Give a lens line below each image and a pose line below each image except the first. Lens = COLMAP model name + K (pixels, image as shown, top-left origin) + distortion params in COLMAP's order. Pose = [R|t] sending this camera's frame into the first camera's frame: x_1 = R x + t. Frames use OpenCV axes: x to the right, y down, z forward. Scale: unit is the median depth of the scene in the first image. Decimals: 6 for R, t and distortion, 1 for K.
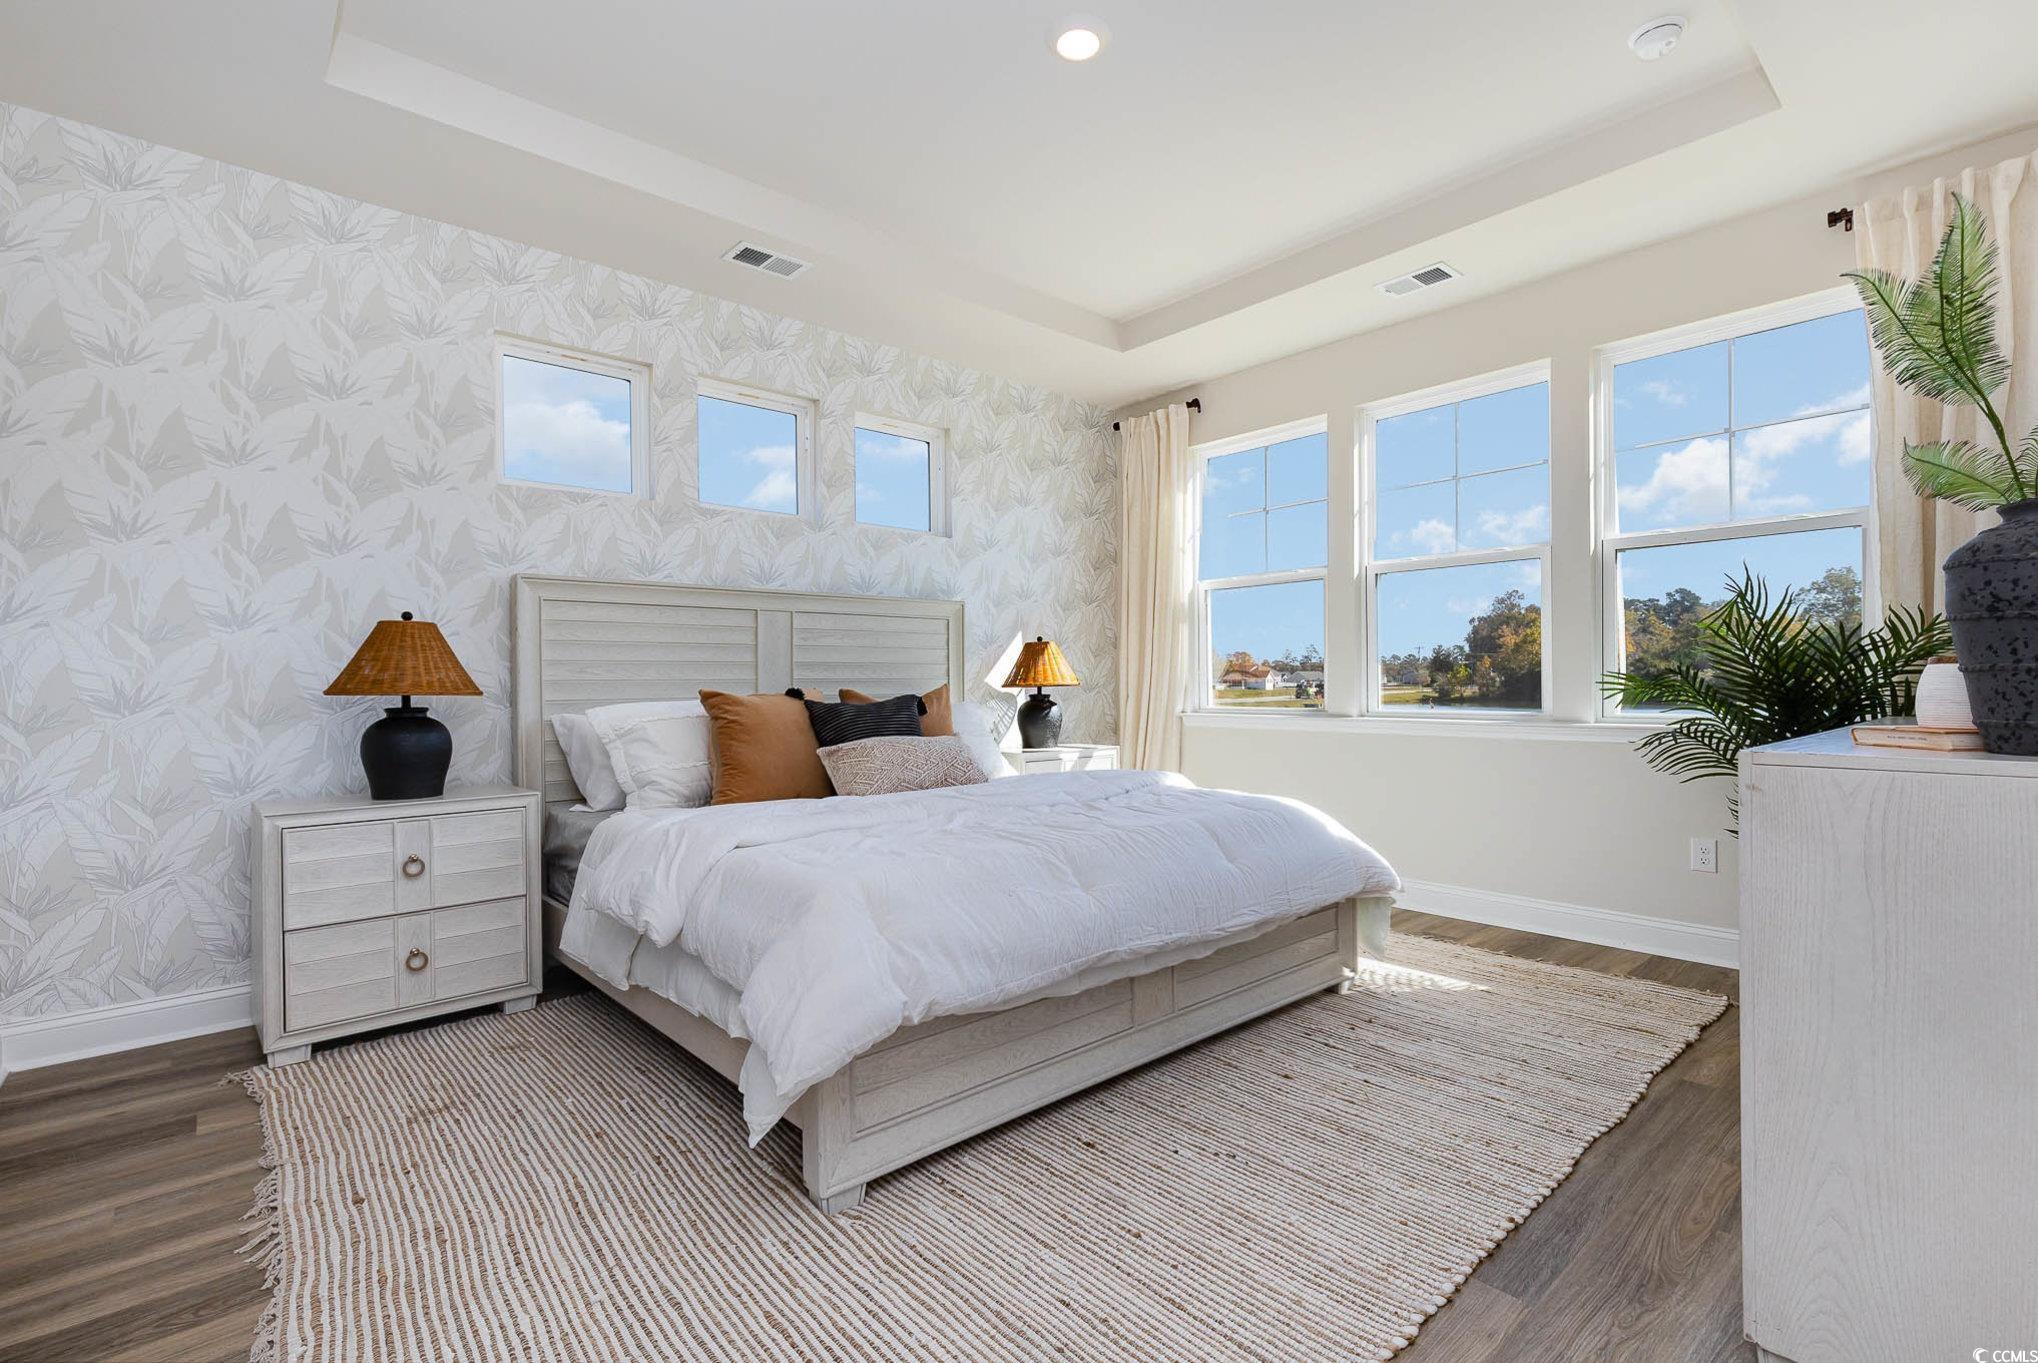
lens RADIAL K [[903.0, 0, 1031.4], [0, 903.0, 680.4], [0, 0, 1]] dist [0.002951, 0.000178]
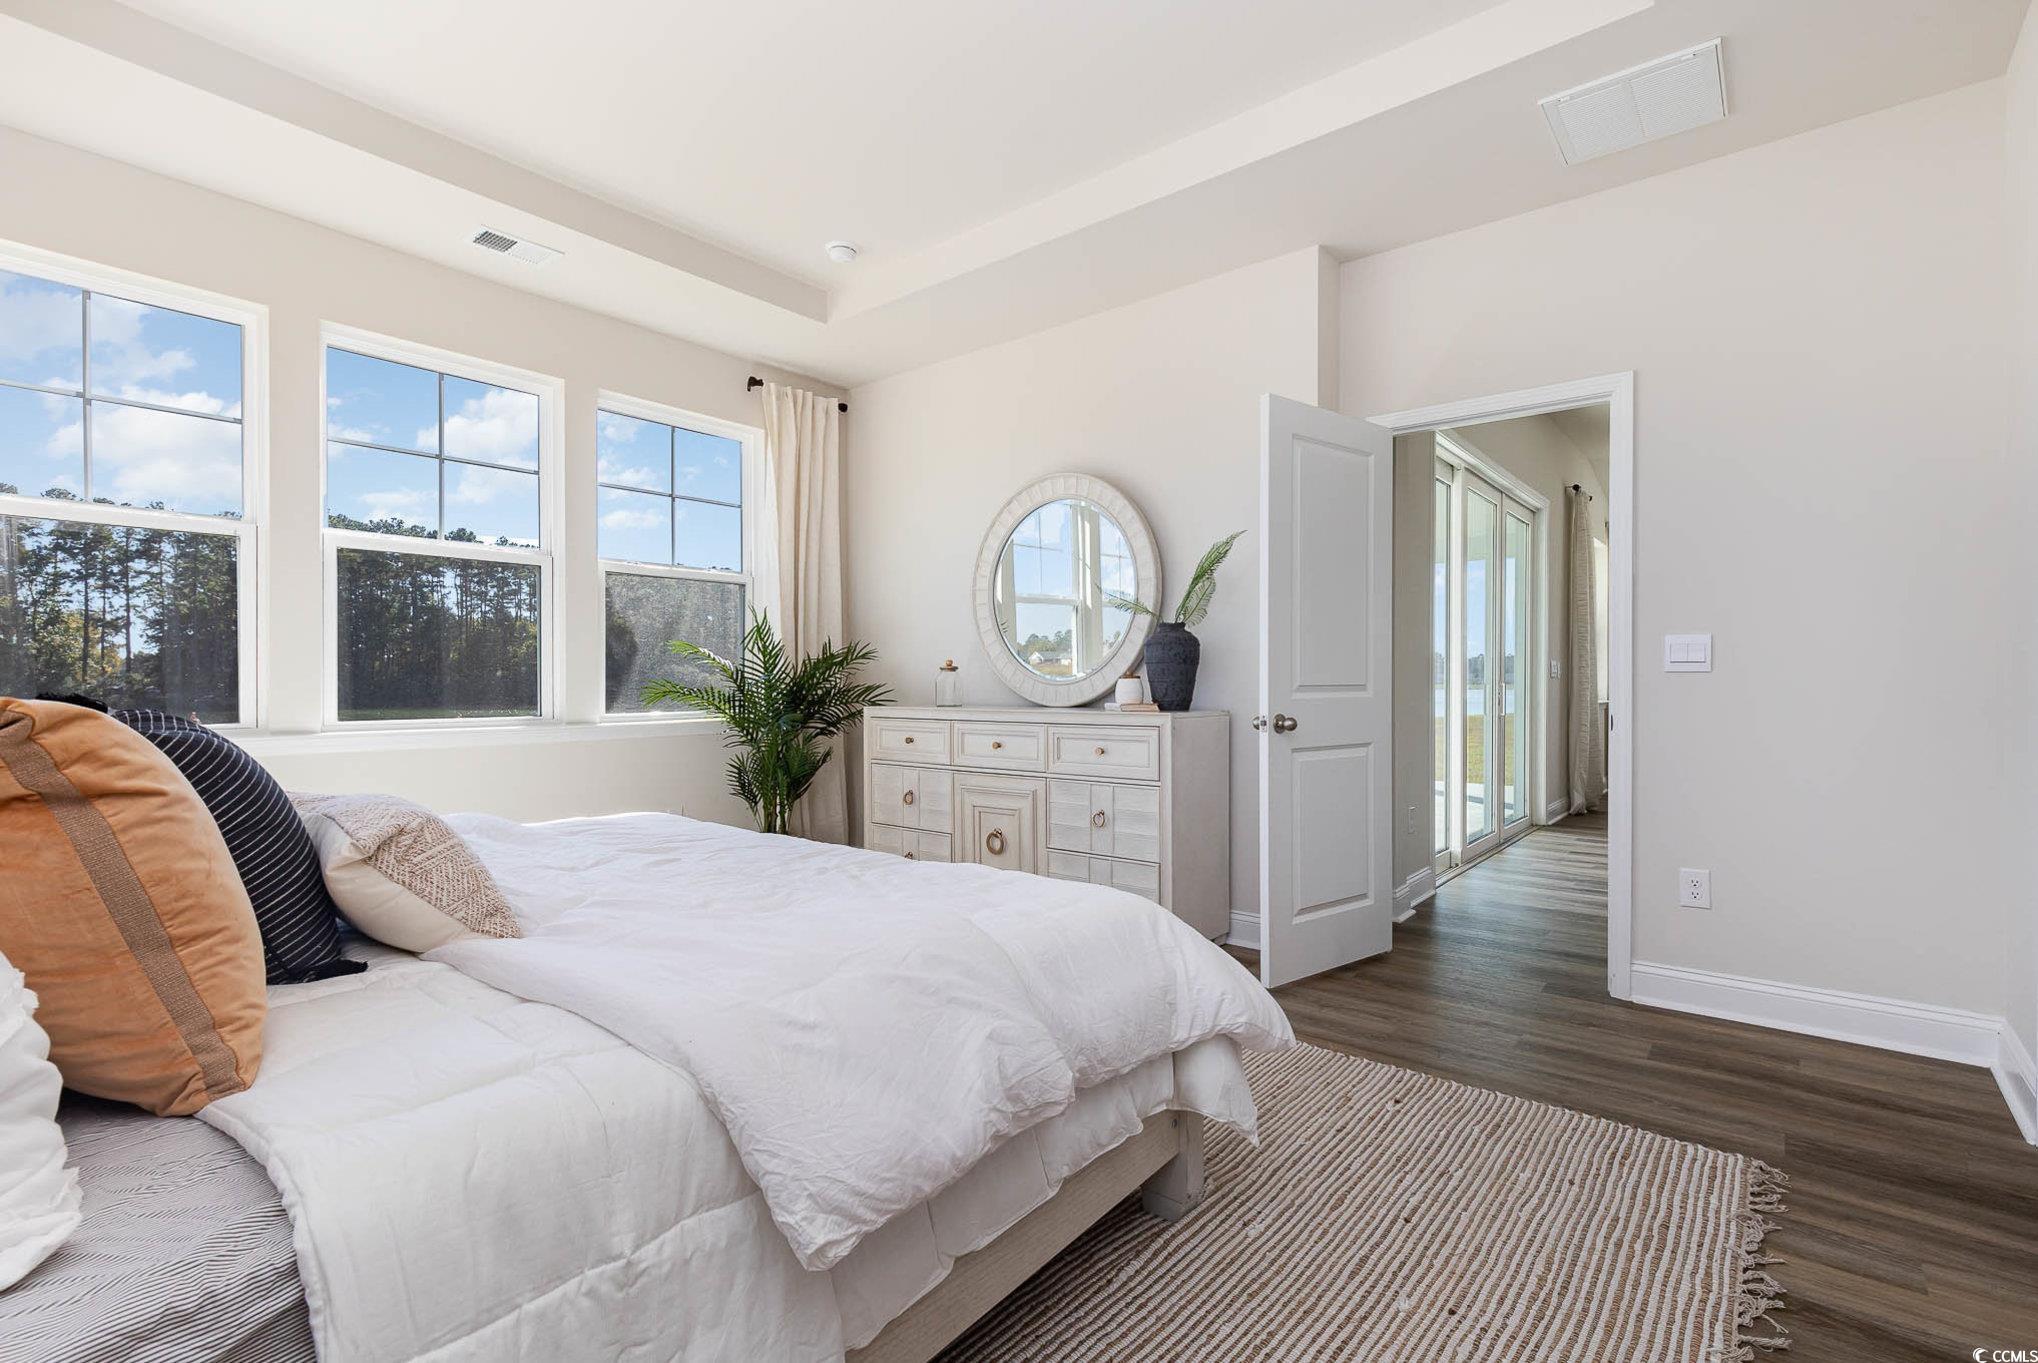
lens RADIAL K [[903.0, 0, 1030.5], [0, 903.0, 690.1], [0, 0, 1]] dist [0.002951, 0.000178]
pose [[-0.139193, 0.001153, 0.990265, -1.338102], [-0.000859, 0.999999, -0.001285, 0.016602], [-0.990265, -0.001029, -0.139192, 1.473259]]
